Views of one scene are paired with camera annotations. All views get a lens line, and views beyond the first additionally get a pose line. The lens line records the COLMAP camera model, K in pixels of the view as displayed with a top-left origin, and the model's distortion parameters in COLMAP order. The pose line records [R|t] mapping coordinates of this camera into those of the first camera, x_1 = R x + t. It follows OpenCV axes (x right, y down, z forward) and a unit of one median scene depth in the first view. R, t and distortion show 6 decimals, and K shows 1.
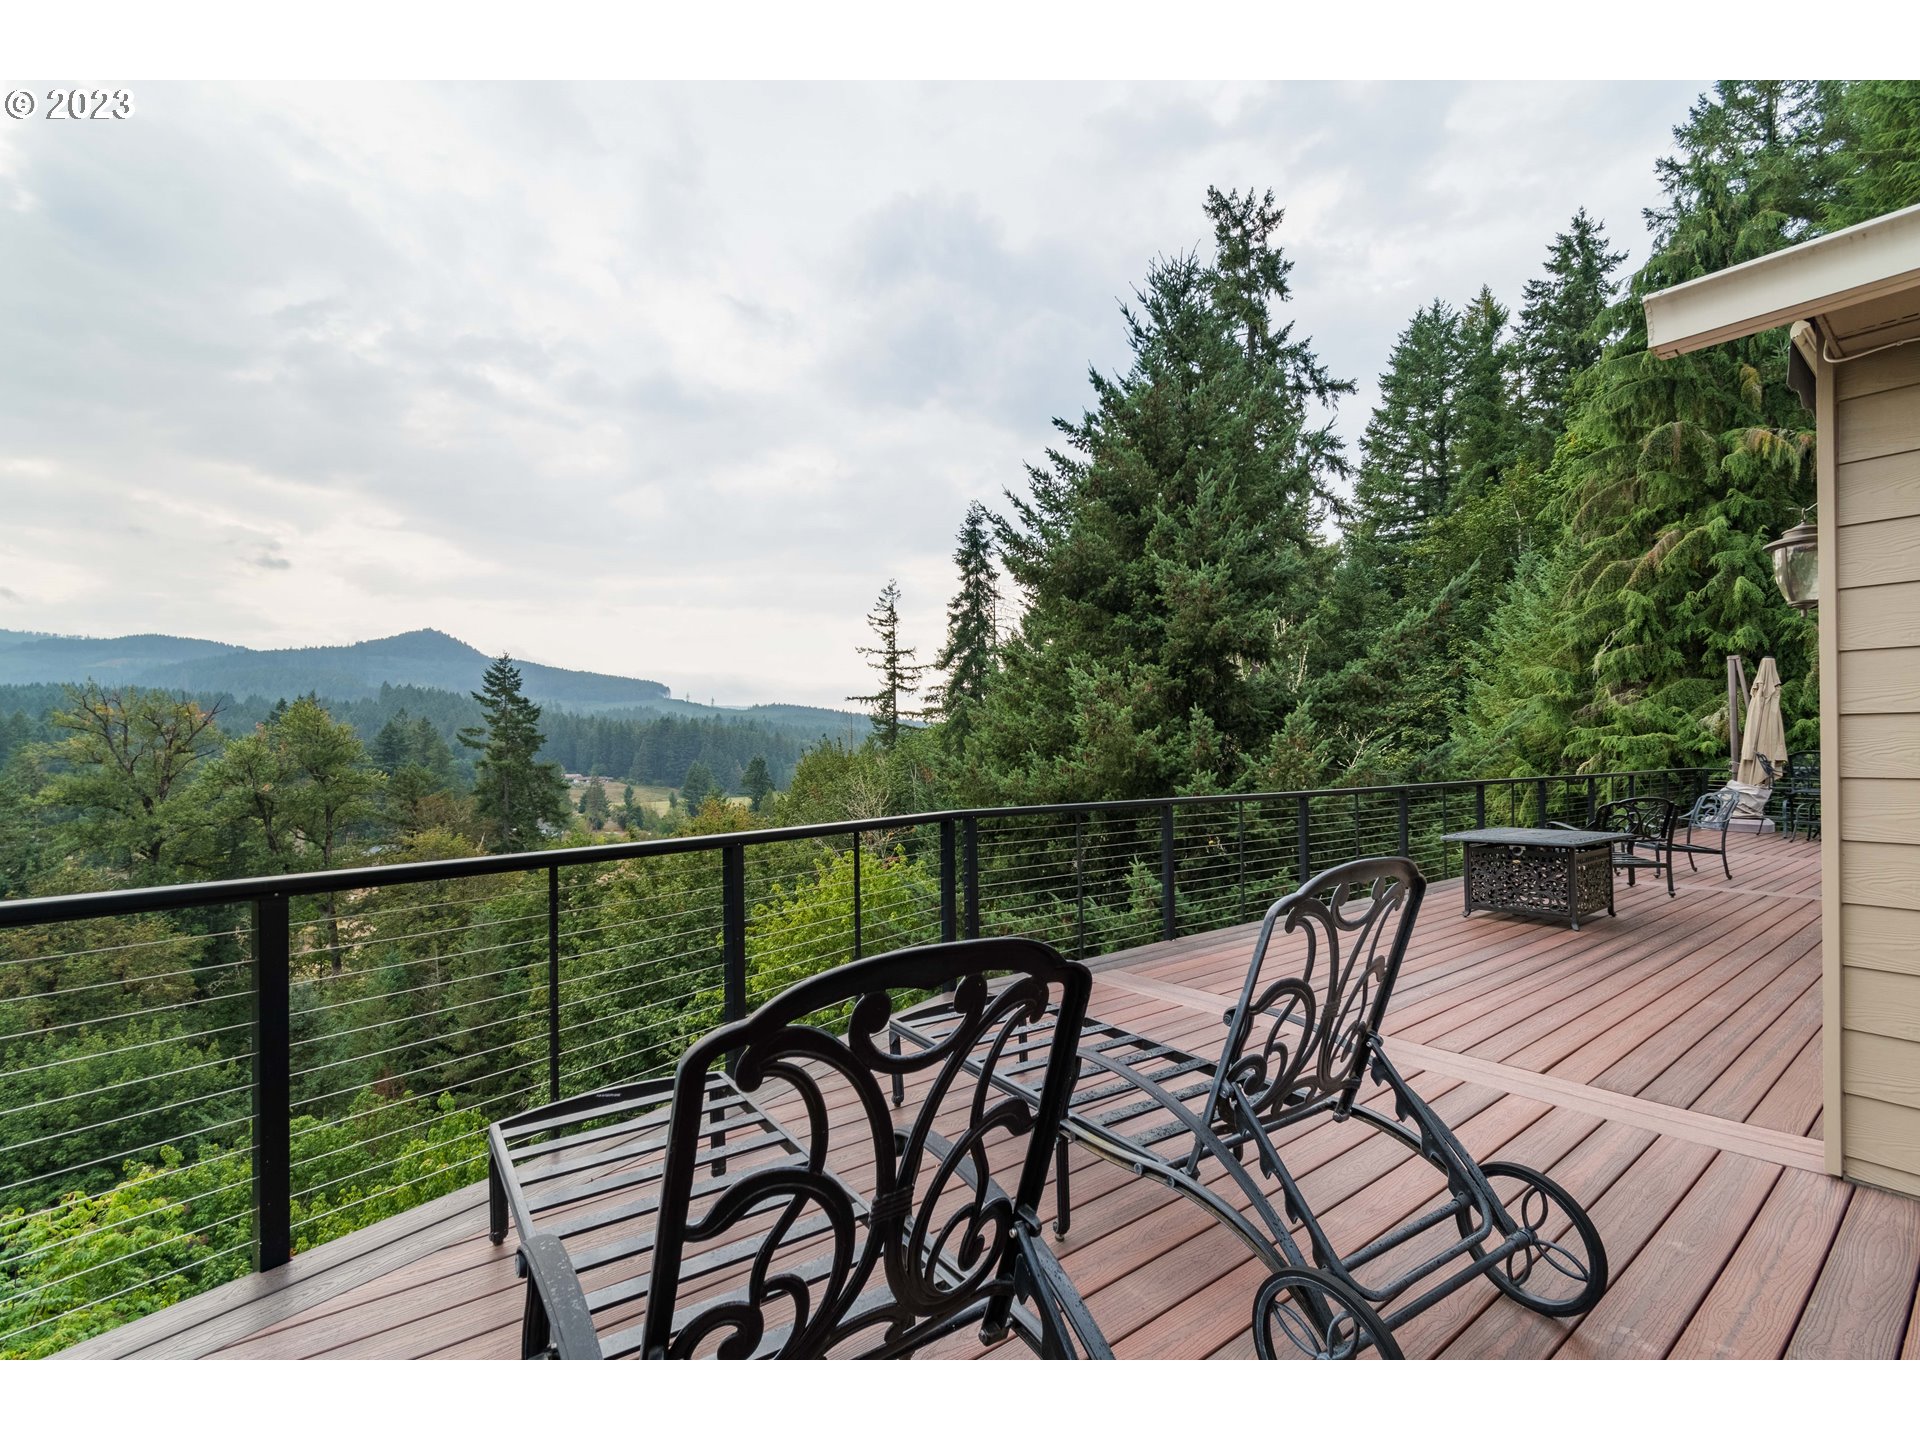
lens RADIAL K [[858.6, 0, 959.1], [0, 858.6, 745.6], [0, 0, 1]] dist [0.002361, -0.000513]
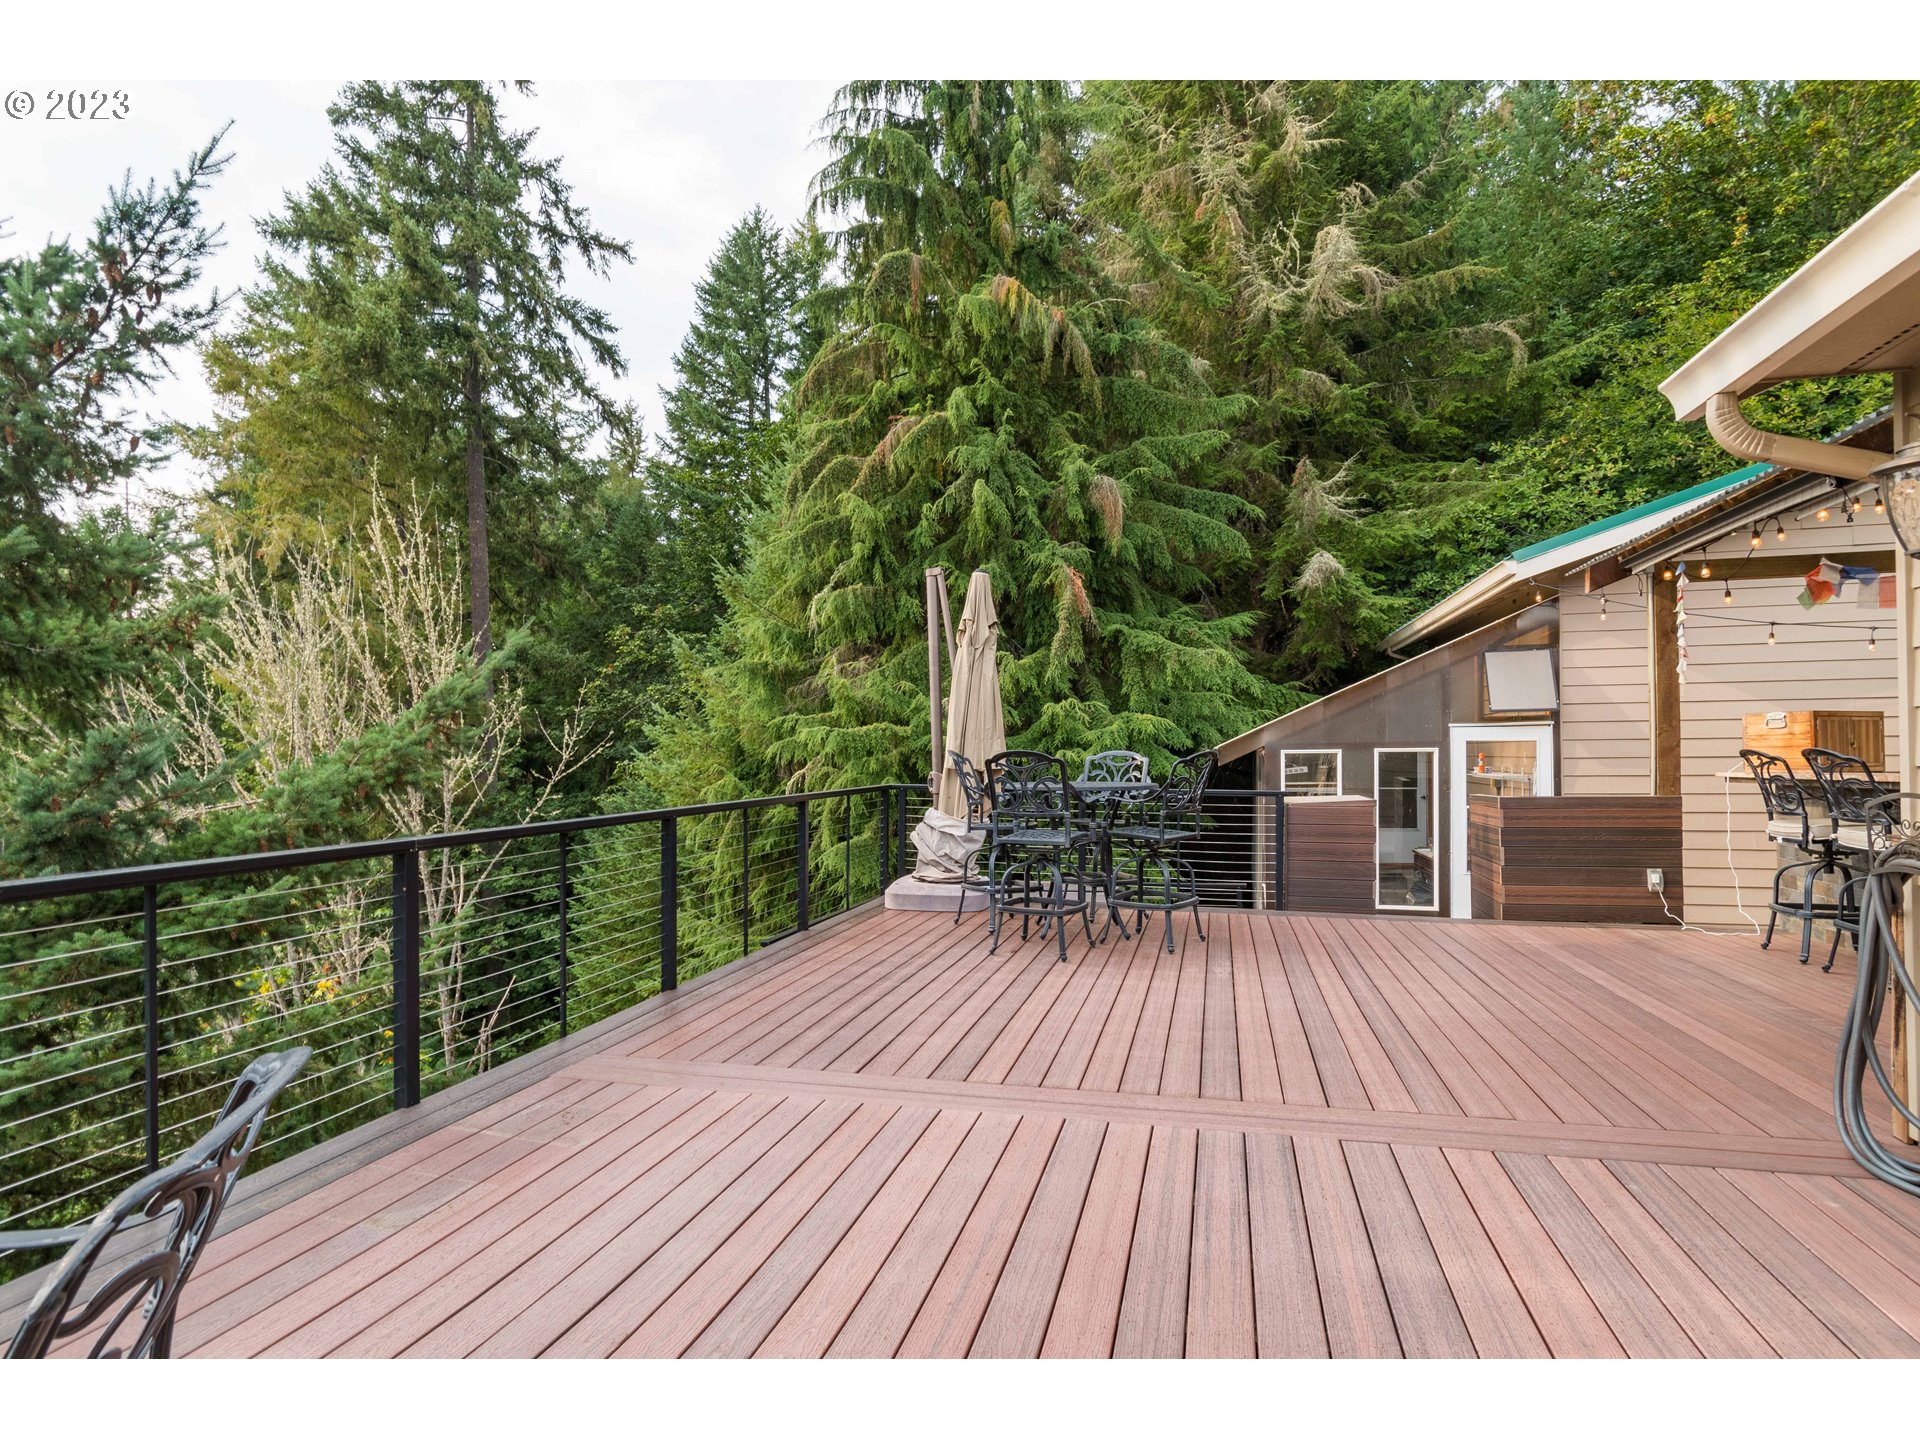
lens RADIAL K [[963.9, 0, 953.6], [0, 963.9, 728.4], [0, 0, 1]] dist [-0.004097, -0.000832]
pose [[0.805961, 0.011554, 0.591856, 0.394024], [0.000612, 0.999793, -0.020350, 0.002771], [-0.591969, 0.016764, 0.805787, 0.365701]]
